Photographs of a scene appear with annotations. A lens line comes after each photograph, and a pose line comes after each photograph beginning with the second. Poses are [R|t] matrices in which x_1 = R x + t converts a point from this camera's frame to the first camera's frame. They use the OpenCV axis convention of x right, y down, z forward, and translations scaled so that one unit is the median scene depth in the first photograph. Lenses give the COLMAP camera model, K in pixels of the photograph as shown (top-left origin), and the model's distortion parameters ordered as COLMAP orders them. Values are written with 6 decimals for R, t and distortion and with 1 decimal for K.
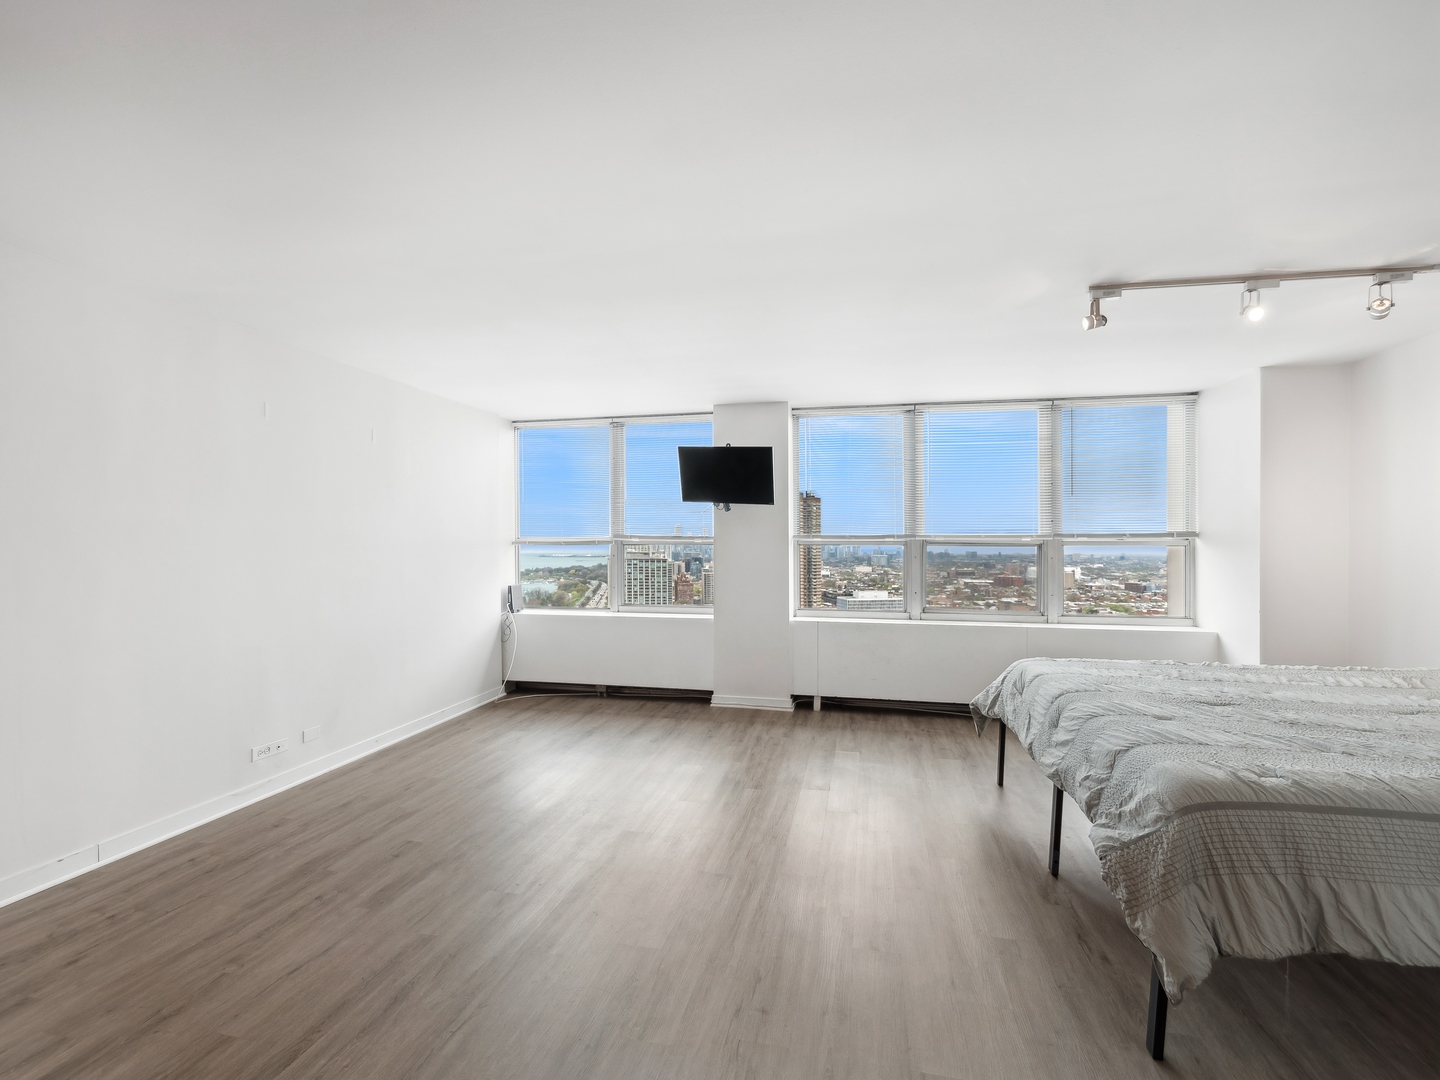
lens RADIAL K [[630.8, 0, 728.9], [0, 630.8, 544.7], [0, 0, 1]] dist [-0.000272, 0.000120]
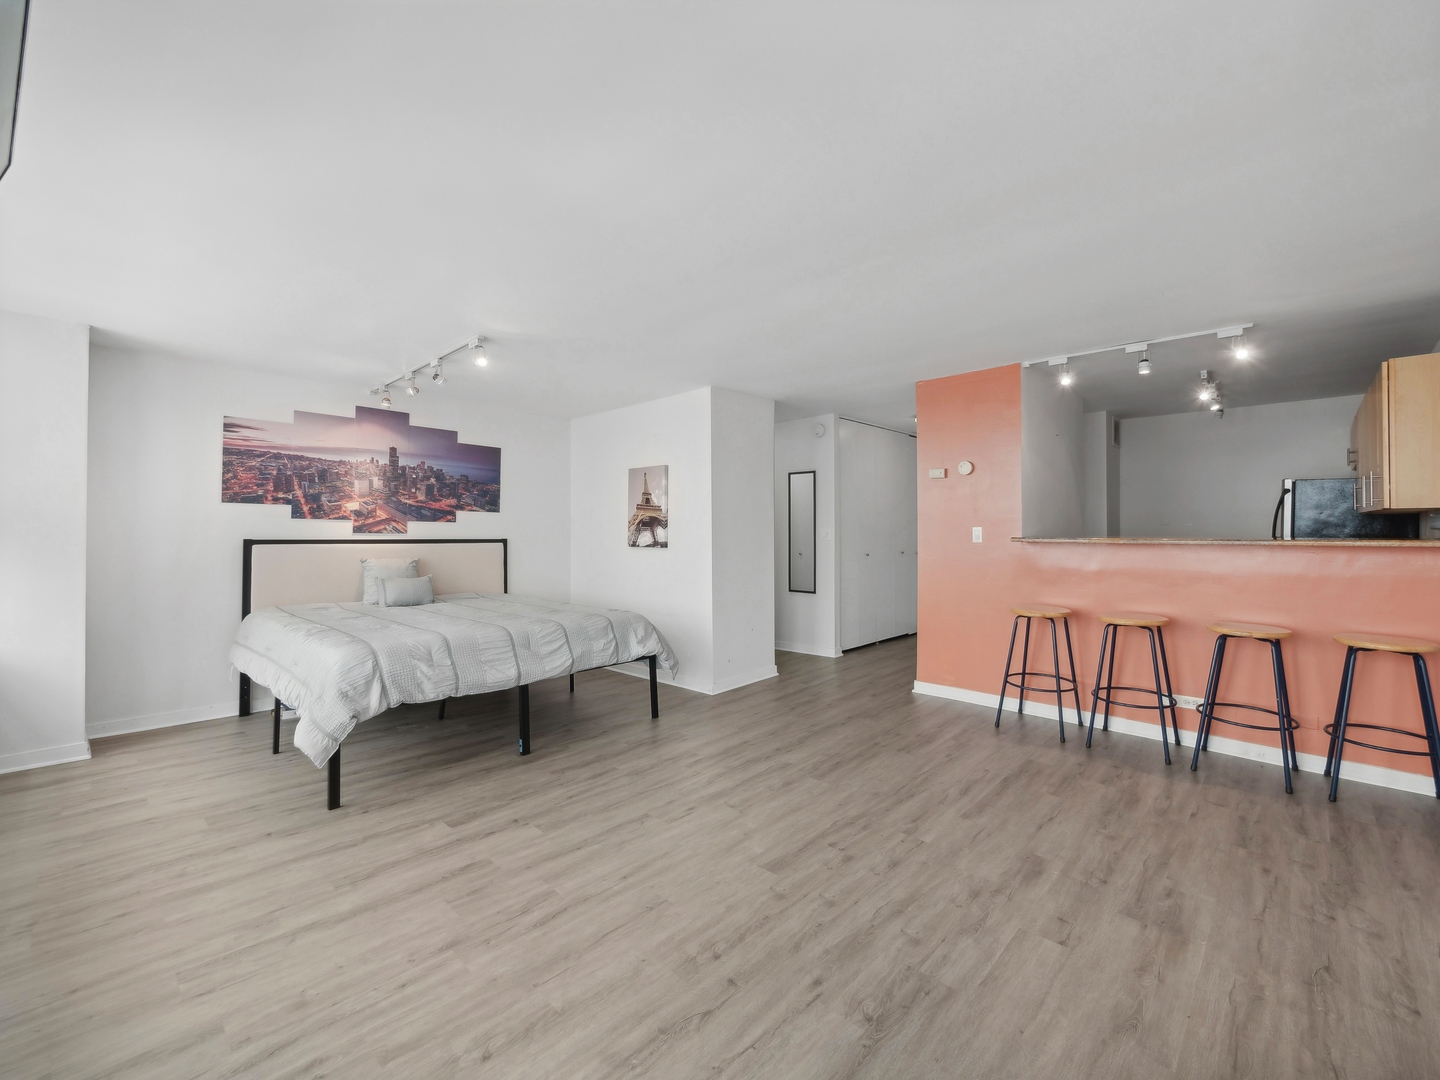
lens RADIAL K [[621.5, 0, 724.1], [0, 621.5, 527.1], [0, 0, 1]] dist [-0.004366, 0.000323]
pose [[-0.849550, 0.000645, 0.527507, -0.308086], [-0.005221, 0.999940, -0.009630, 0.010273], [-0.527482, -0.010935, -0.849496, 0.999601]]
